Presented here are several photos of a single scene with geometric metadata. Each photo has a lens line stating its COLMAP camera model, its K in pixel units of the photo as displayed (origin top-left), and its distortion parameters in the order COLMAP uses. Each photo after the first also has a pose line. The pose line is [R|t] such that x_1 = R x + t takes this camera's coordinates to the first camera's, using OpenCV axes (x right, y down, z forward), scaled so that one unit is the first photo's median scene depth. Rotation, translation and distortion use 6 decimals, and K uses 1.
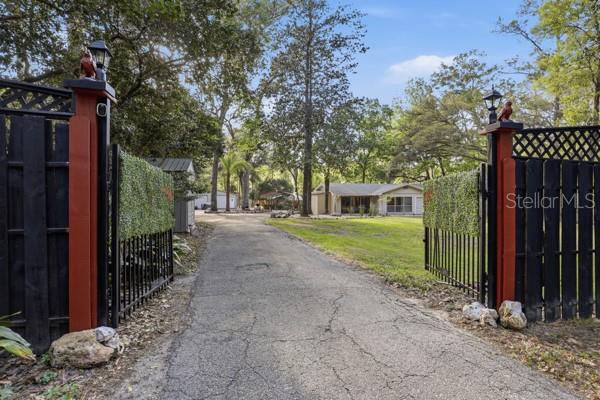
lens RADIAL K [[279.7, 0, 309.4], [0, 279.7, 199.7], [0, 0, 1]] dist [-0.001313, 0.000033]
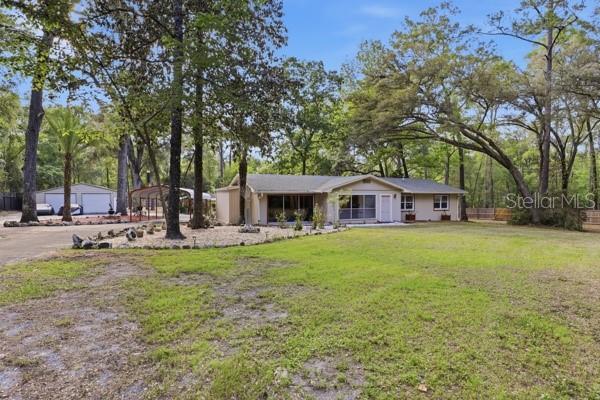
lens RADIAL K [[279.7, 0, 309.4], [0, 279.7, 199.7], [0, 0, 1]] dist [-0.001313, 0.000033]
pose [[0.977938, 0.001114, 0.208891, 0.069159], [-0.001742, 0.999994, 0.002823, -0.001084], [-0.208887, -0.003125, 0.977935, 0.347674]]
